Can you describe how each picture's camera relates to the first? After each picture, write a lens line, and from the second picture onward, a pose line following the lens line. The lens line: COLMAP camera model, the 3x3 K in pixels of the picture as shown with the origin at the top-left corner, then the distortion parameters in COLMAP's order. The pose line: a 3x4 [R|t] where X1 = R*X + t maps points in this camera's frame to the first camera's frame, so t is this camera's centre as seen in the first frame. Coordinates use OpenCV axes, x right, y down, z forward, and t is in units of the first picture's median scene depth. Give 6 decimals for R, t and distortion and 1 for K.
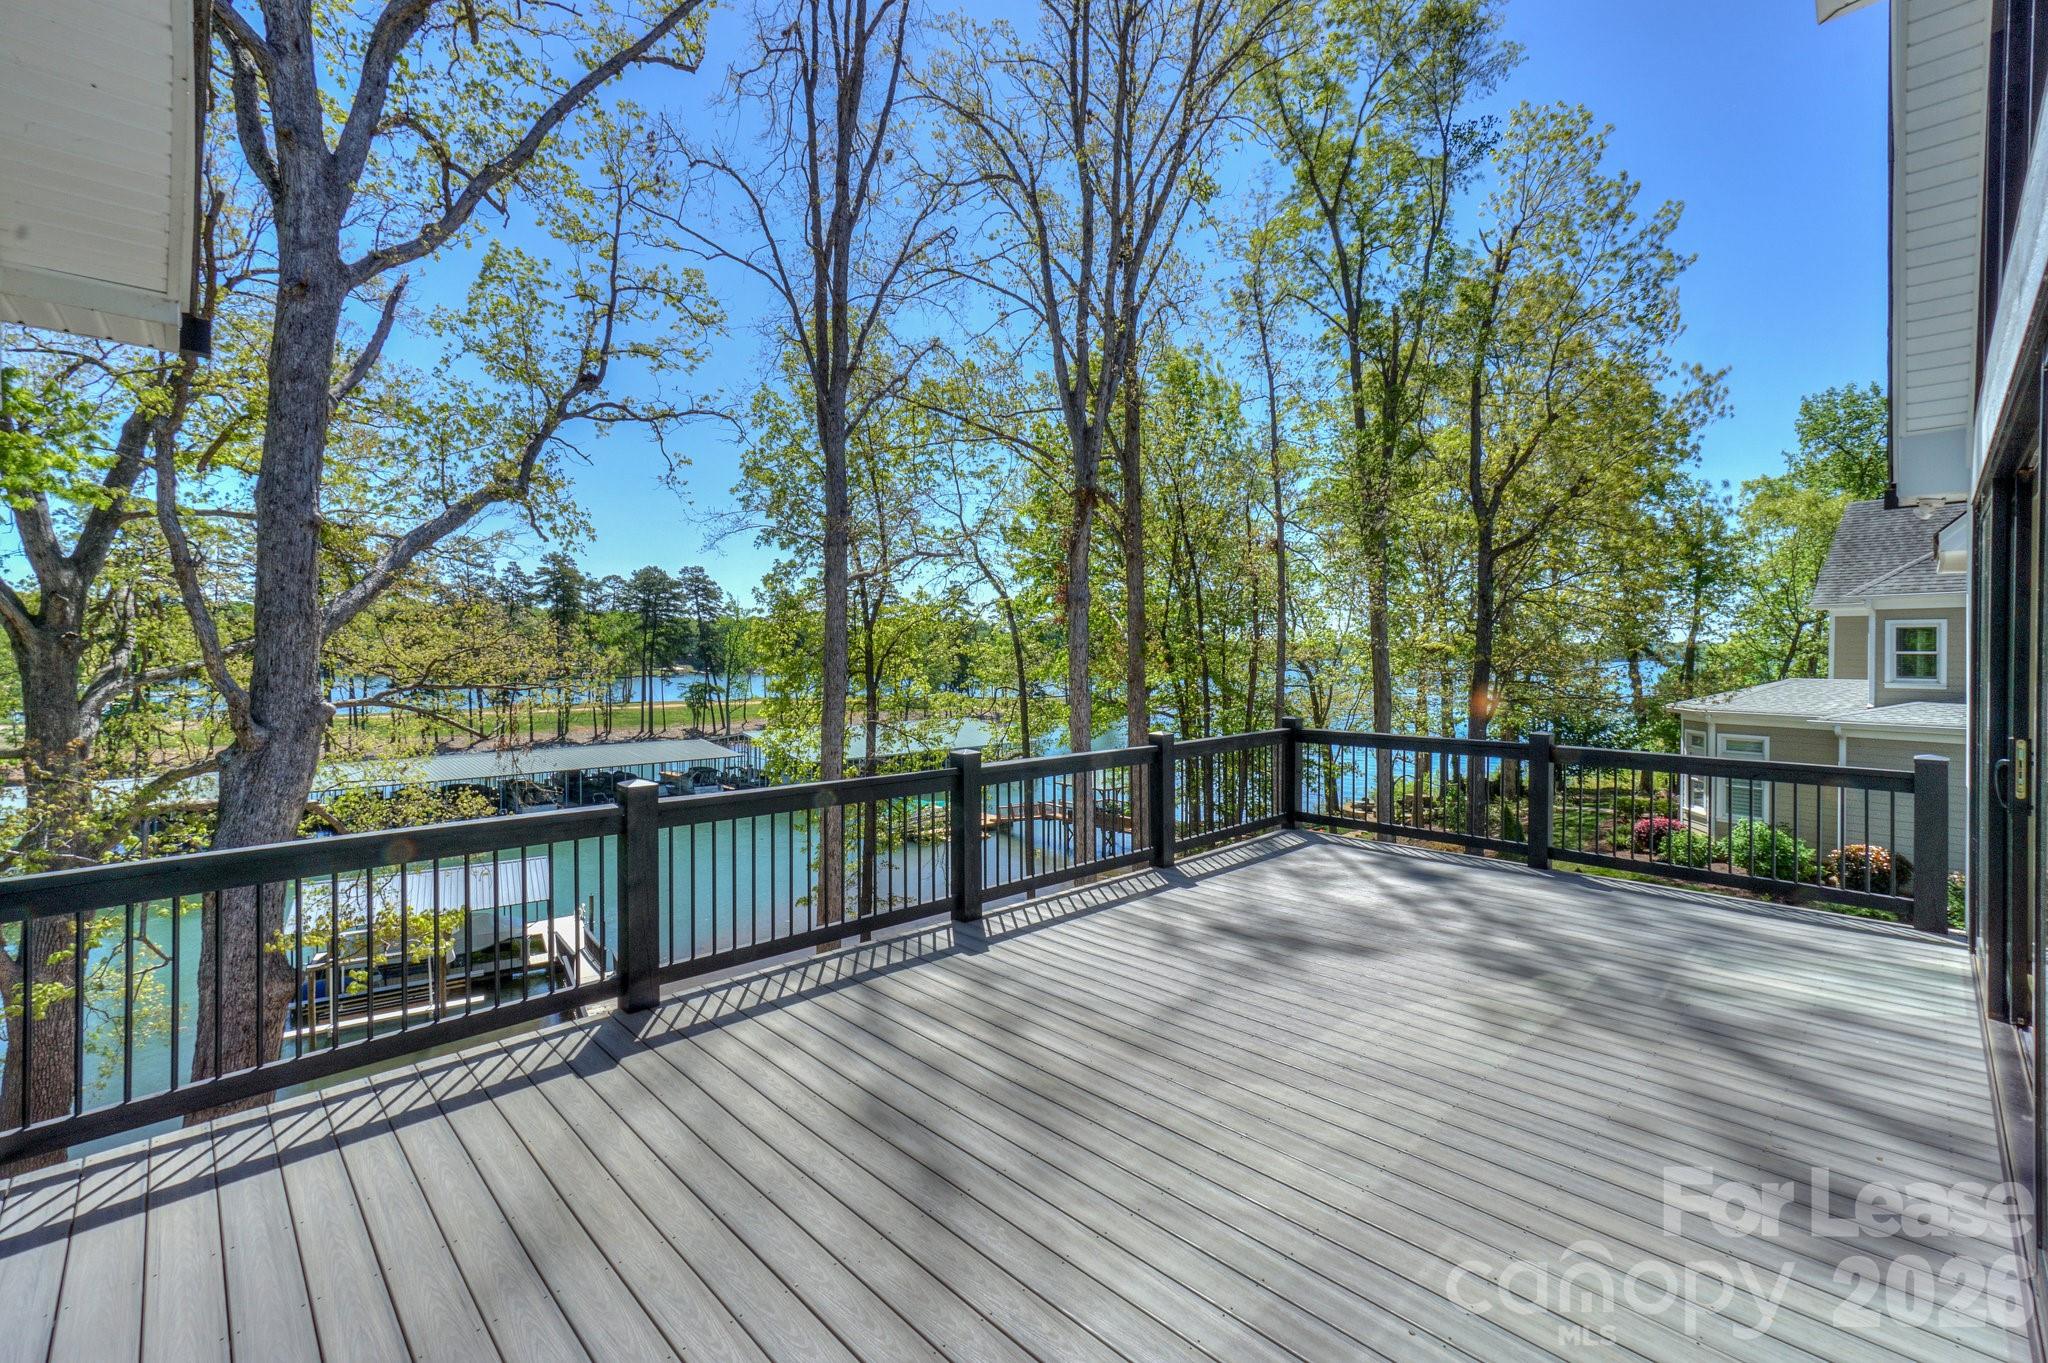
lens RADIAL K [[901.7, 0, 1021.4], [0, 901.7, 658.1], [0, 0, 1]] dist [-0.047981, 0.022077]
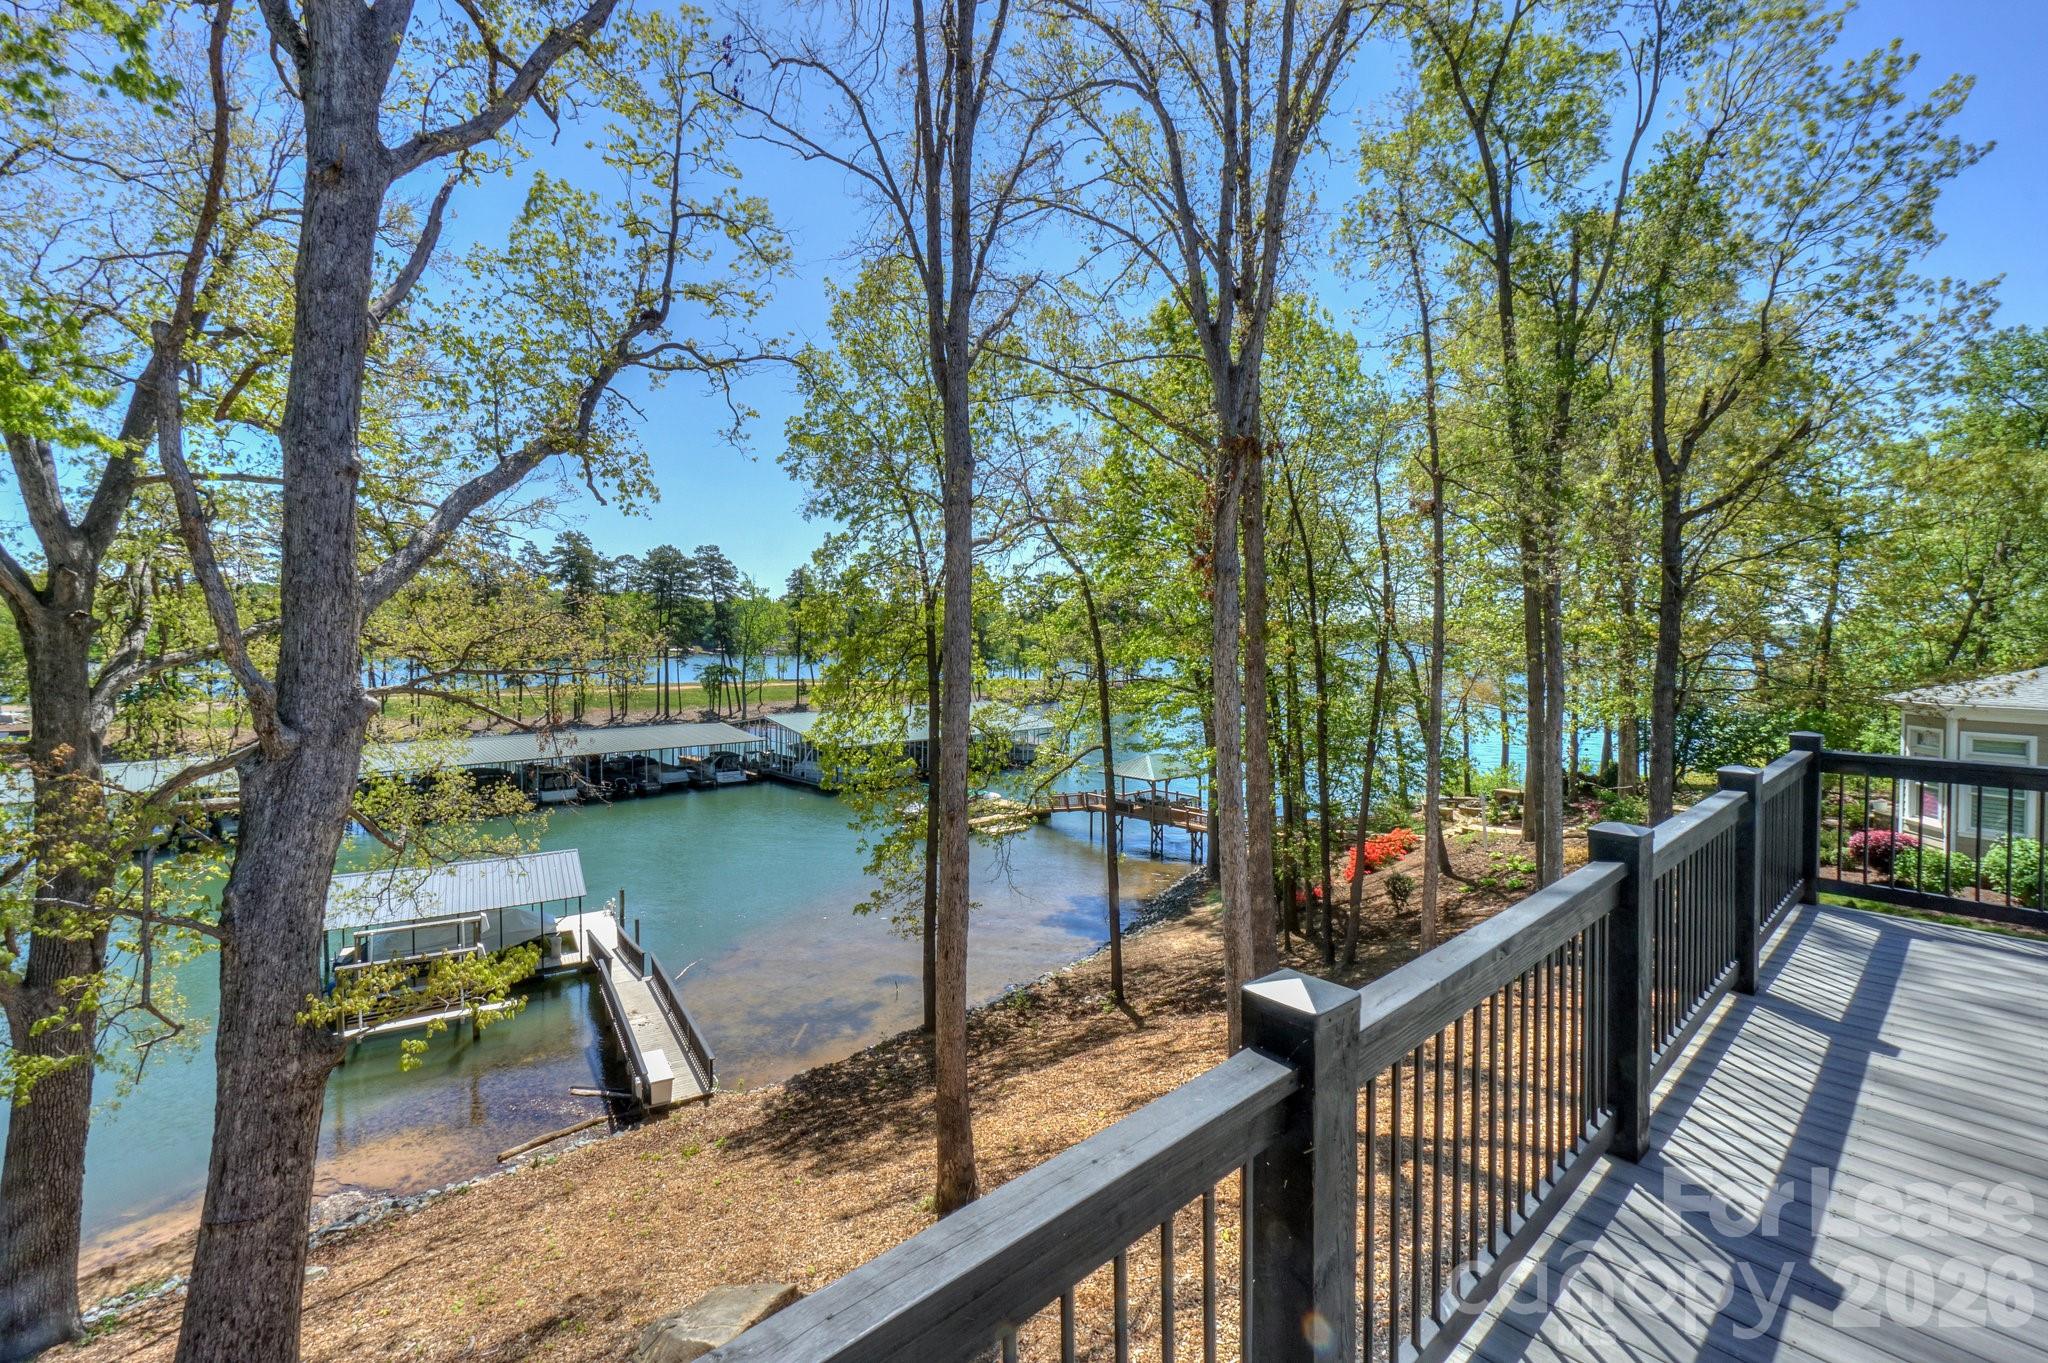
lens RADIAL K [[908.1, 0, 977.5], [0, 908.1, 650.9], [0, 0, 1]] dist [-0.045058, 0.022370]
pose [[0.998767, 0.001508, -0.049624, -0.117326], [-0.000883, 0.999920, 0.012616, -0.001011], [0.049639, -0.012557, 0.998688, 0.131520]]
